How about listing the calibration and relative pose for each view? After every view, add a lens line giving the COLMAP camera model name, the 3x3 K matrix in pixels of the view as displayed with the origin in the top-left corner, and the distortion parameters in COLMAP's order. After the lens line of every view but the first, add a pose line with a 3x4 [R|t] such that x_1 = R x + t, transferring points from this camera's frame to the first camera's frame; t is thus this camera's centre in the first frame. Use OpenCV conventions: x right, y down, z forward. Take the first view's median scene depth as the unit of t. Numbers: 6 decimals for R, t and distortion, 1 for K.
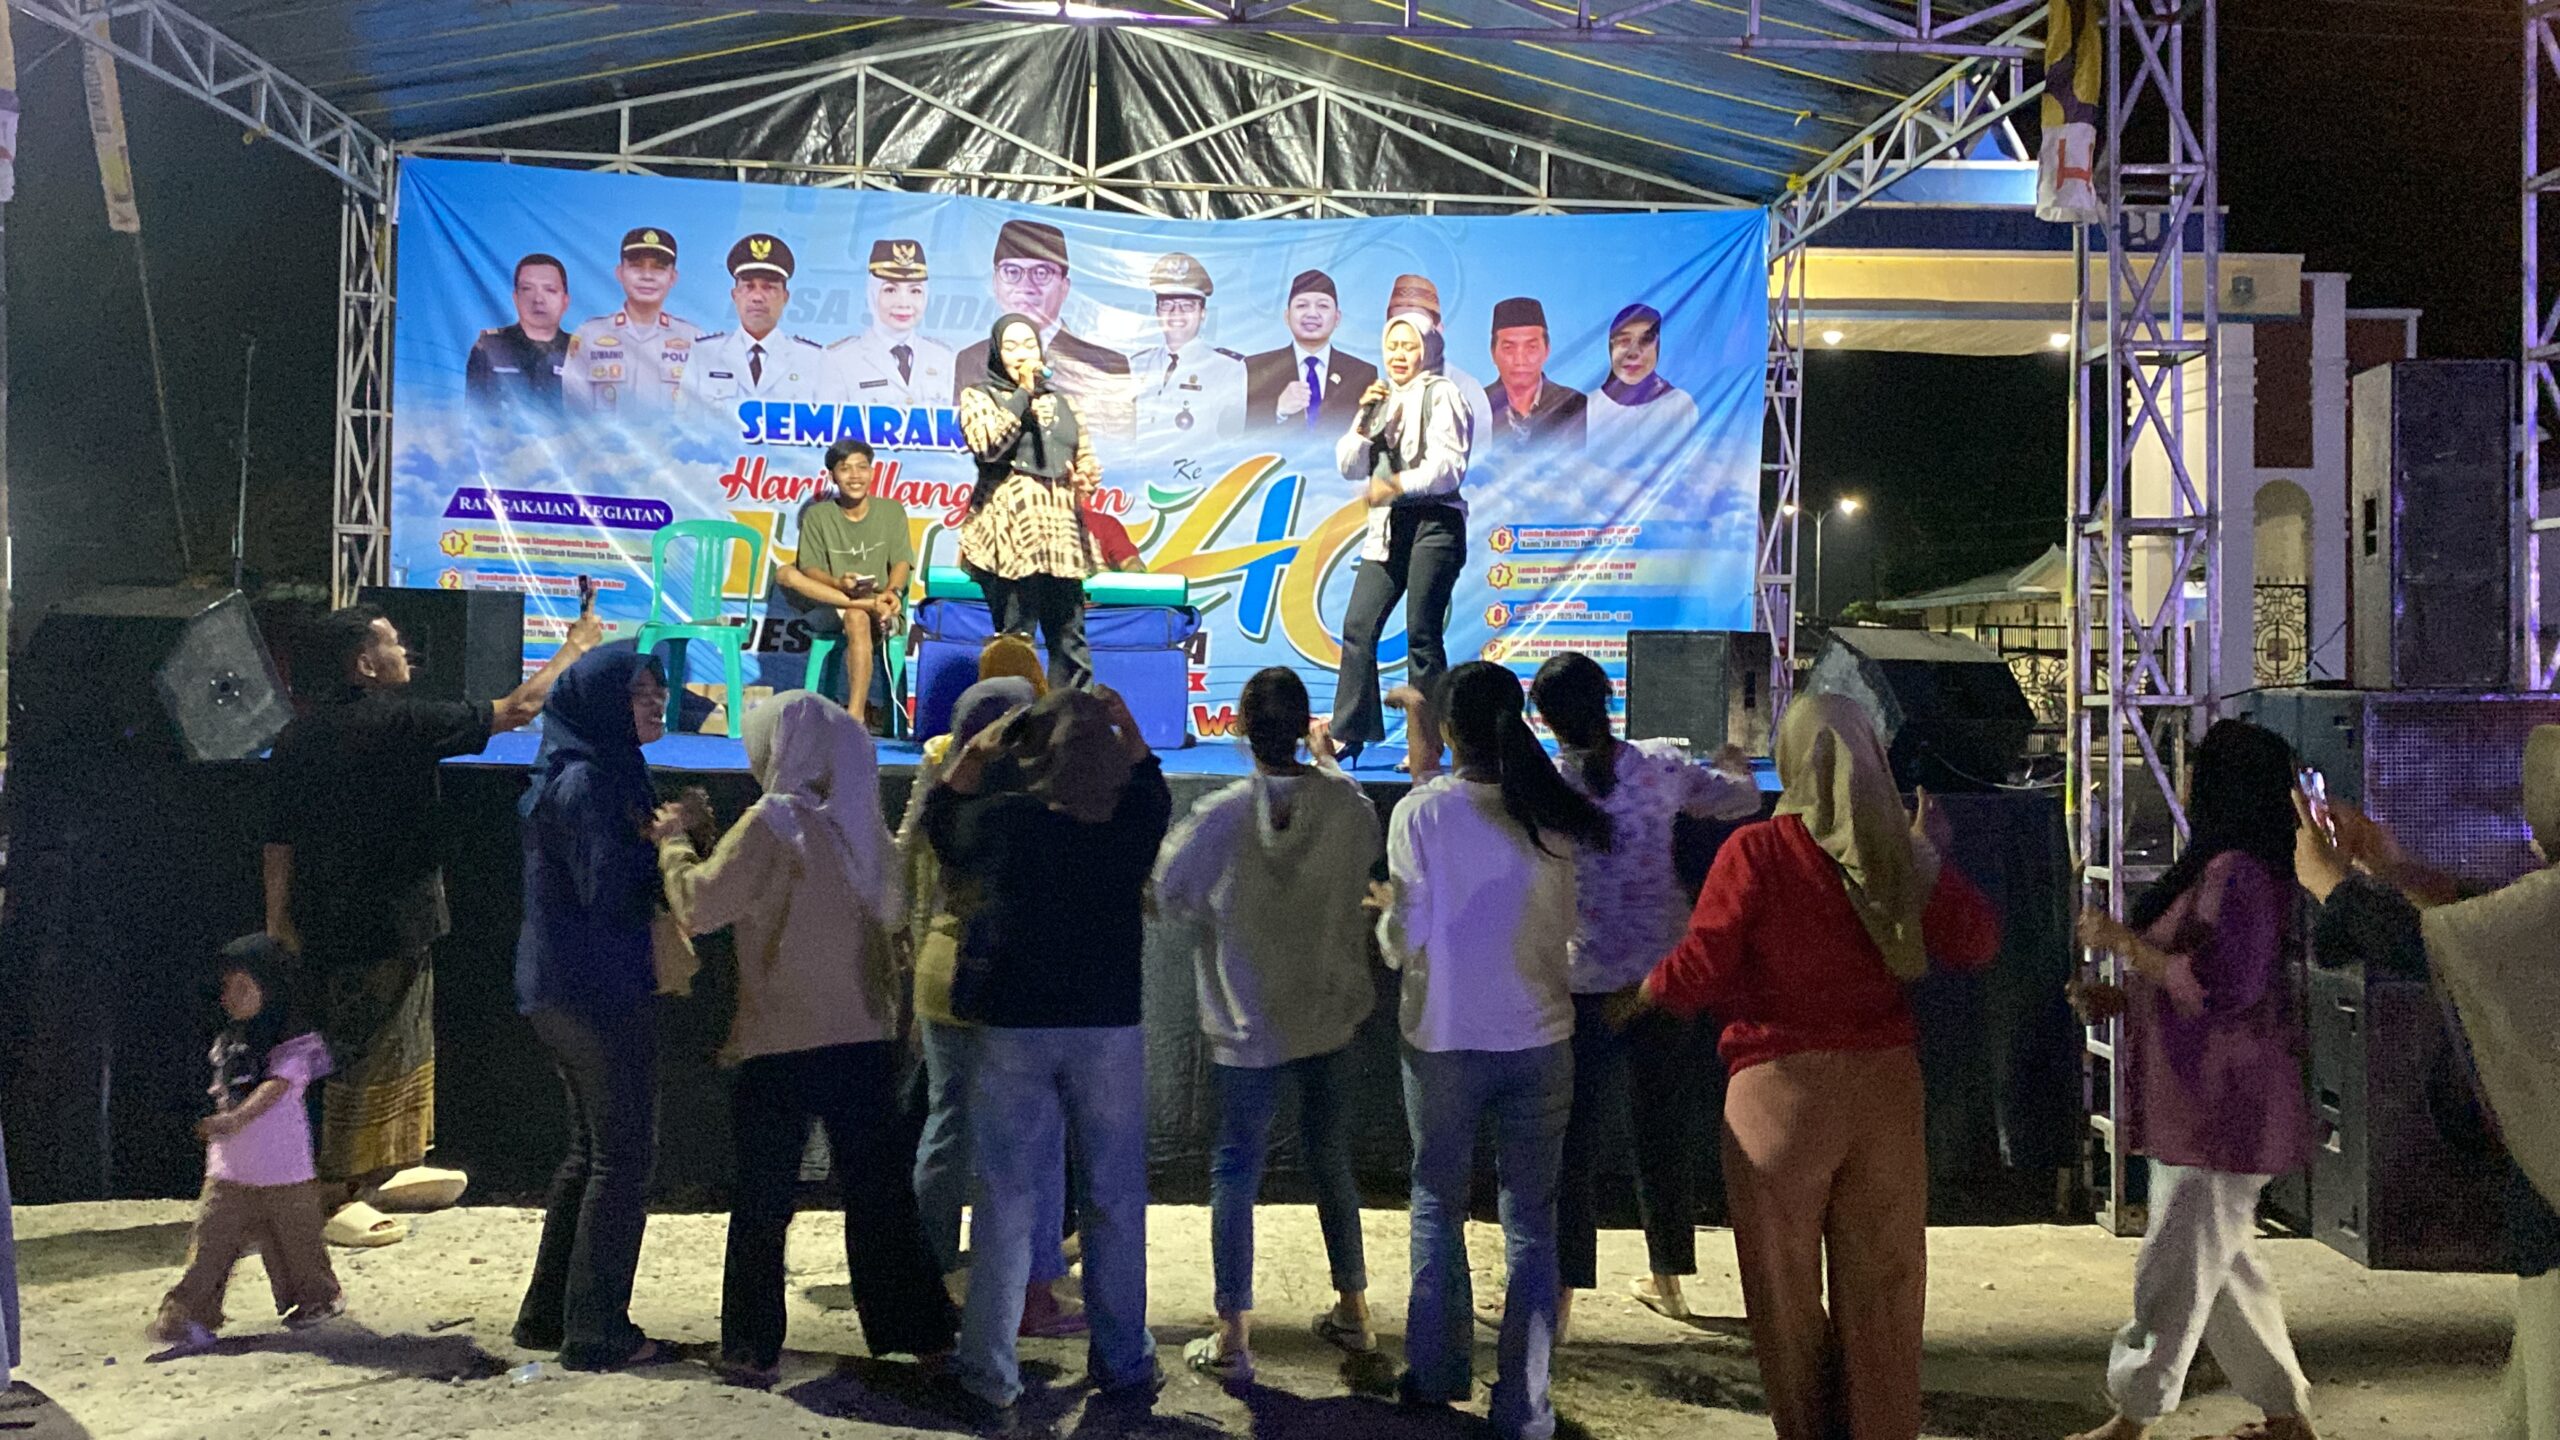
lens RADIAL K [[2830.3, 0, 1336.8], [0, 2830.3, 509.4], [0, 0, 1]] dist [-0.059570, 0.000000]
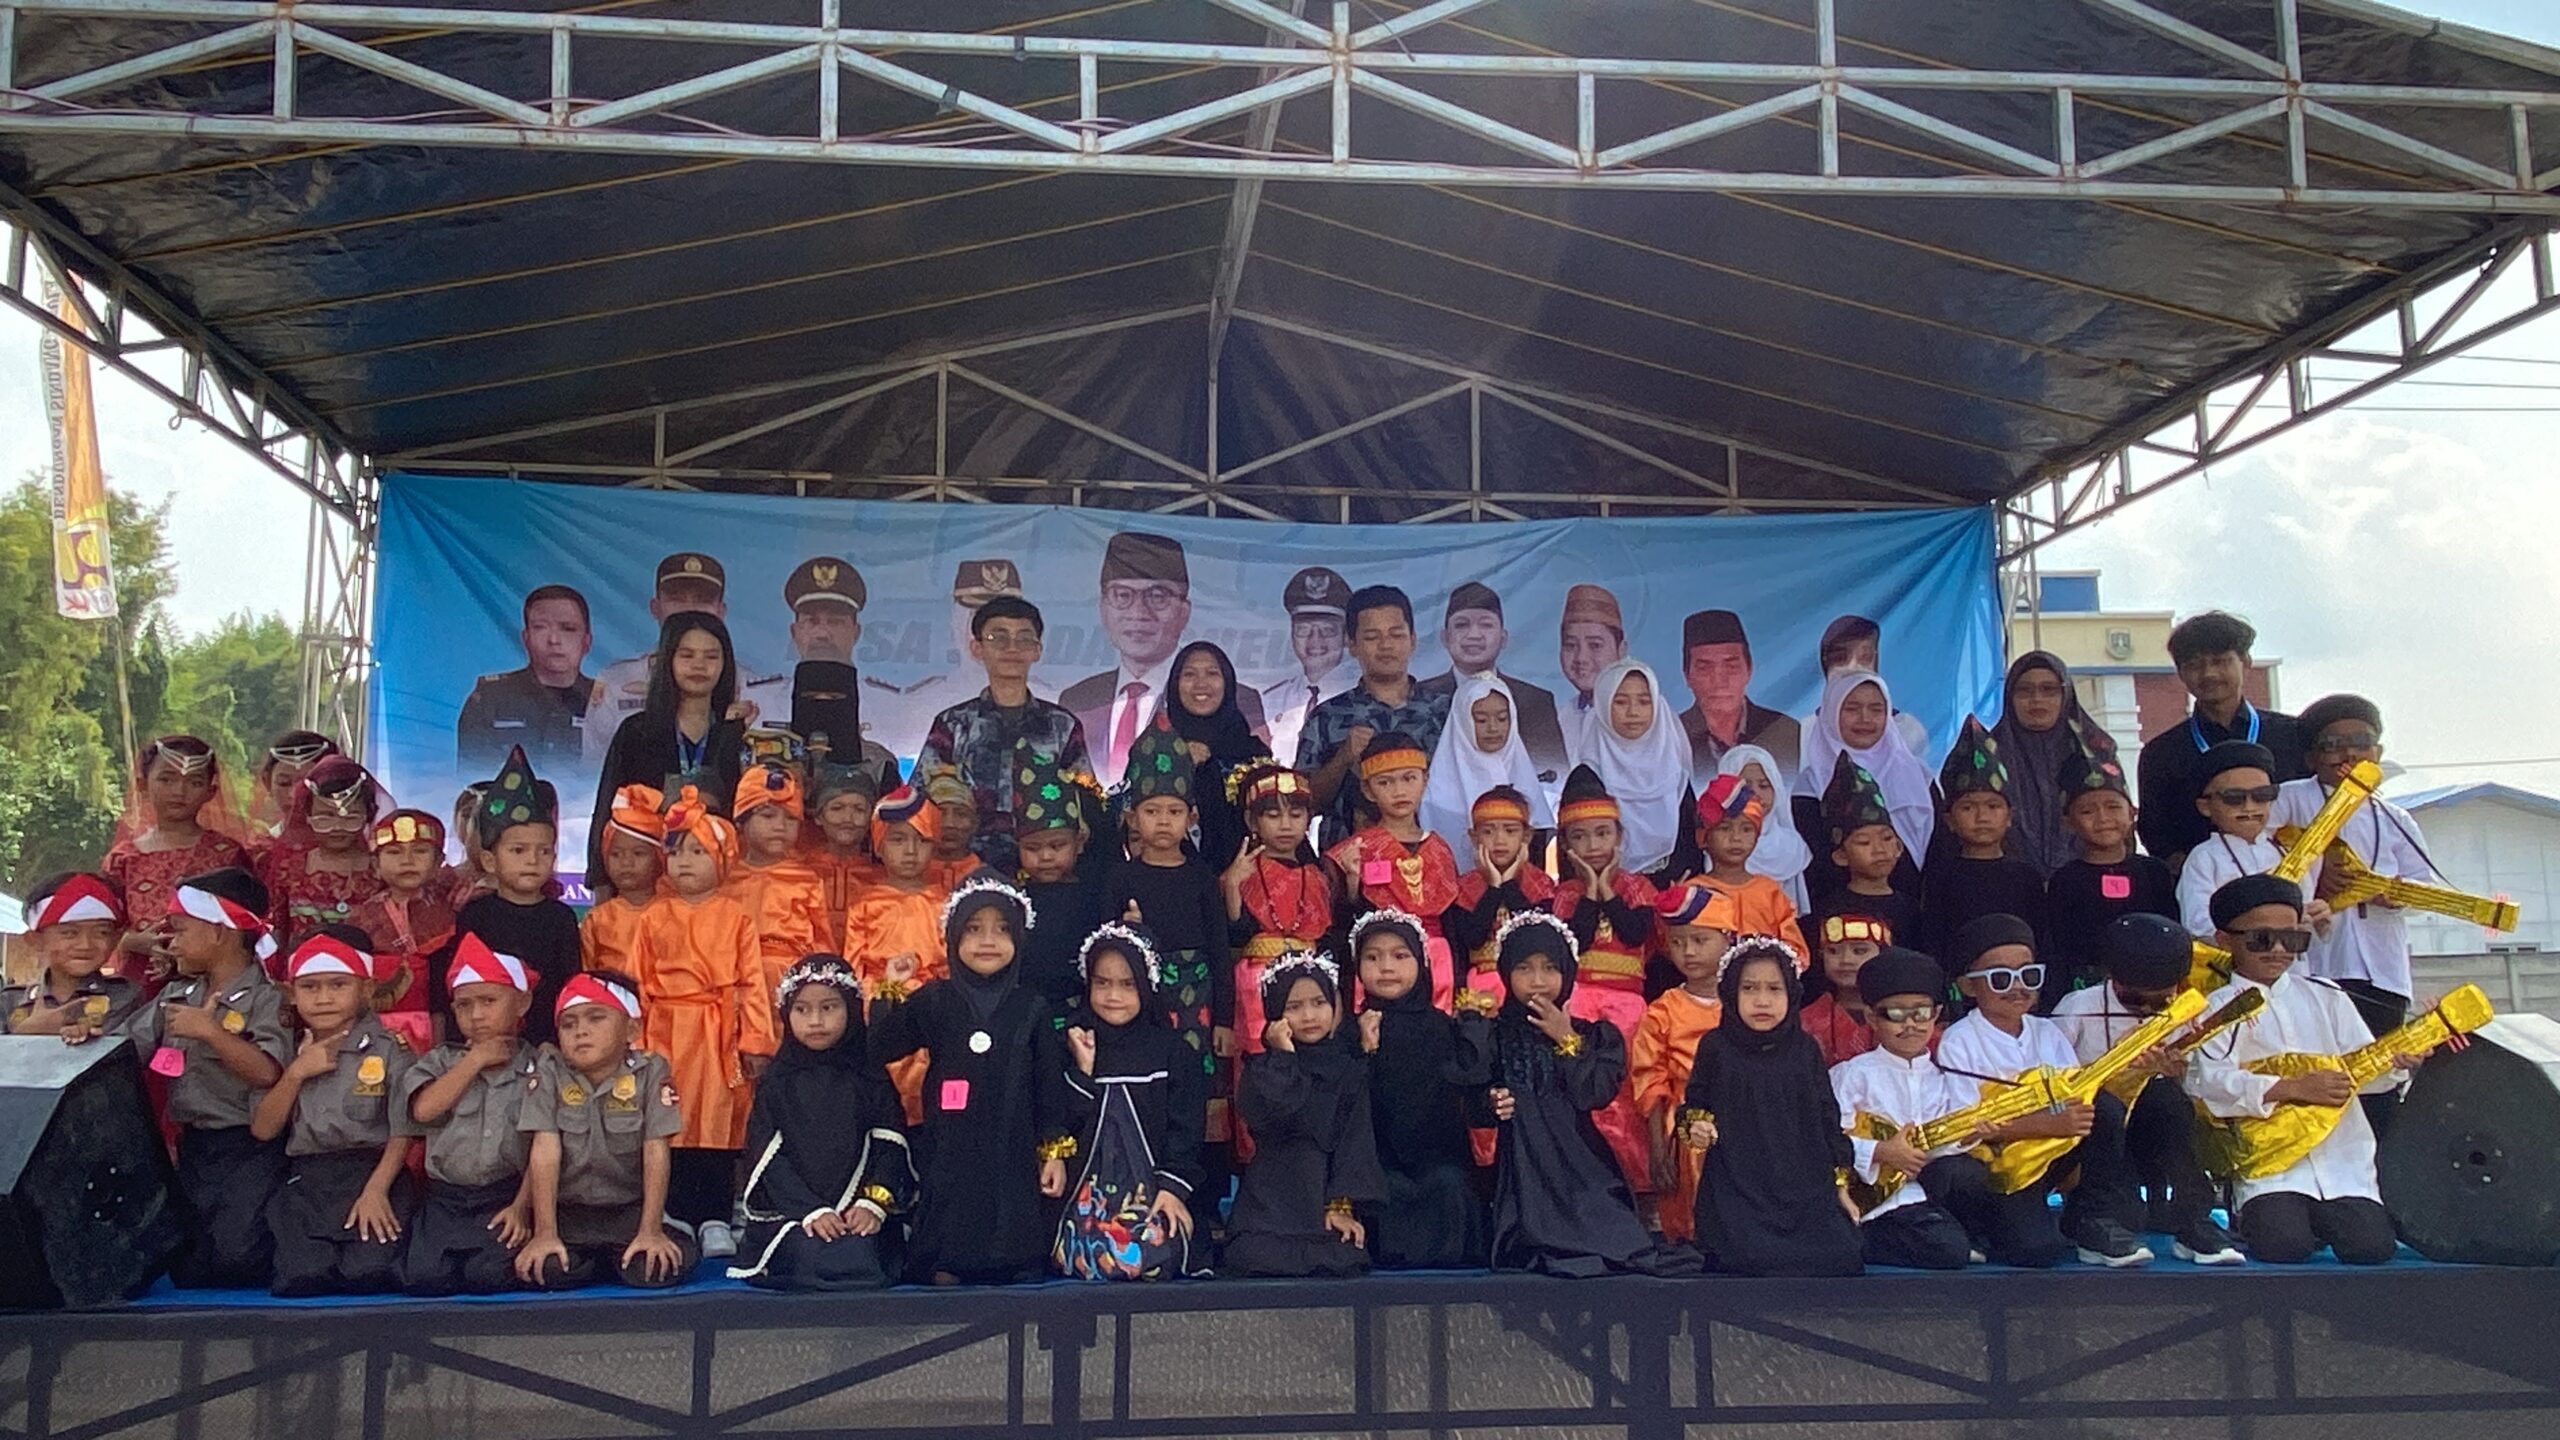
lens RADIAL K [[2203.2, 0, 1344.0], [0, 2203.2, 669.3], [0, 0, 1]] dist [0.075749, -0.016251]
pose [[0.999237, -0.030027, -0.024982, -0.032411], [0.028053, 0.996716, -0.075959, -0.009291], [0.027181, 0.075200, 0.996798, 0.341748]]
